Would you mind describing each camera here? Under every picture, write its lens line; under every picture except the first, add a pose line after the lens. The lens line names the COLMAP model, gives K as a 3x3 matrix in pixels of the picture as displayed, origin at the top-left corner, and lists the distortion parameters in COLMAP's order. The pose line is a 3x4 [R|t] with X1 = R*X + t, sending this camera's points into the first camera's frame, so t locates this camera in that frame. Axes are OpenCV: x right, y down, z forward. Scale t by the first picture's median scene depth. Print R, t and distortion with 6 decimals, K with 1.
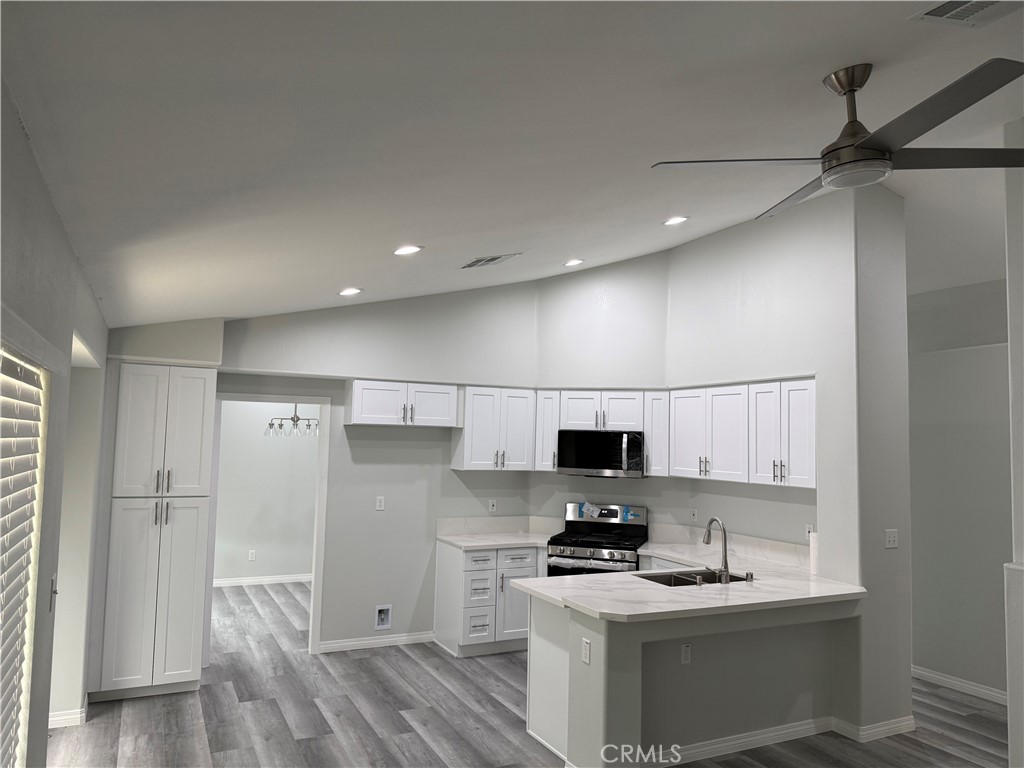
lens RADIAL K [[731.9, 0, 512.0], [0, 731.9, 384.0], [0, 0, 1]] dist [-0.000529, -0.000700]
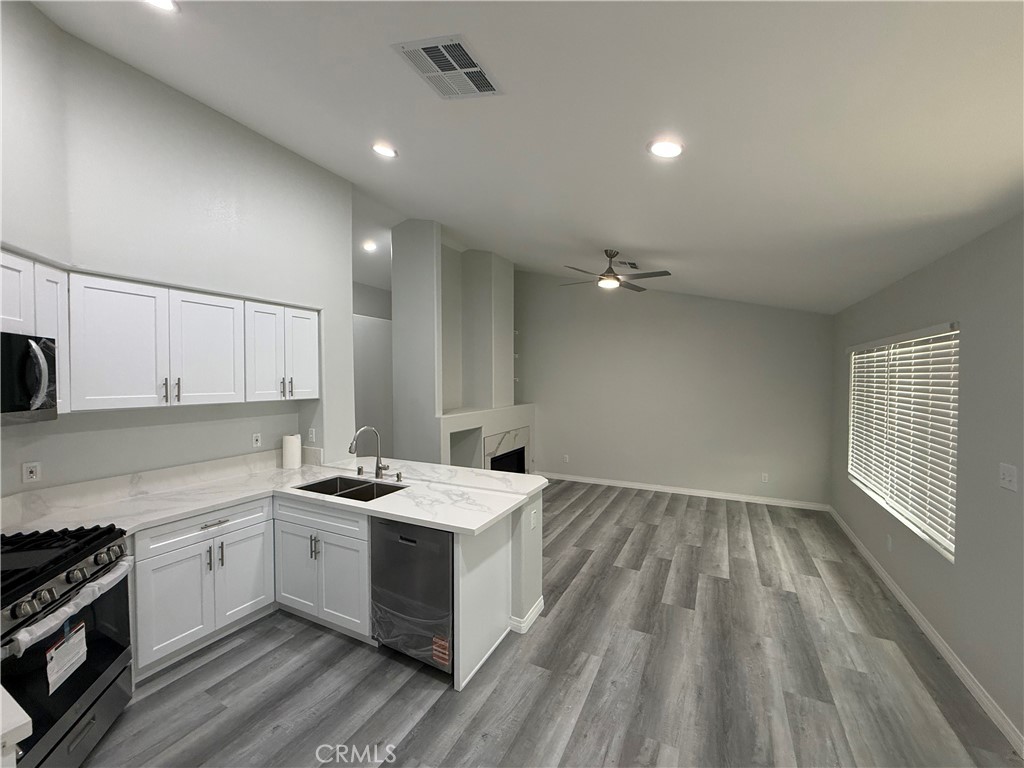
lens RADIAL K [[410.2, 0, 512.0], [0, 410.2, 384.0], [0, 0, 1]] dist [-0.000926, 0.000065]
pose [[-0.595343, -0.039606, 0.802495, -0.325226], [-0.074570, 0.997197, -0.006106, 0.087853], [-0.800004, -0.063477, -0.596628, 1.041666]]
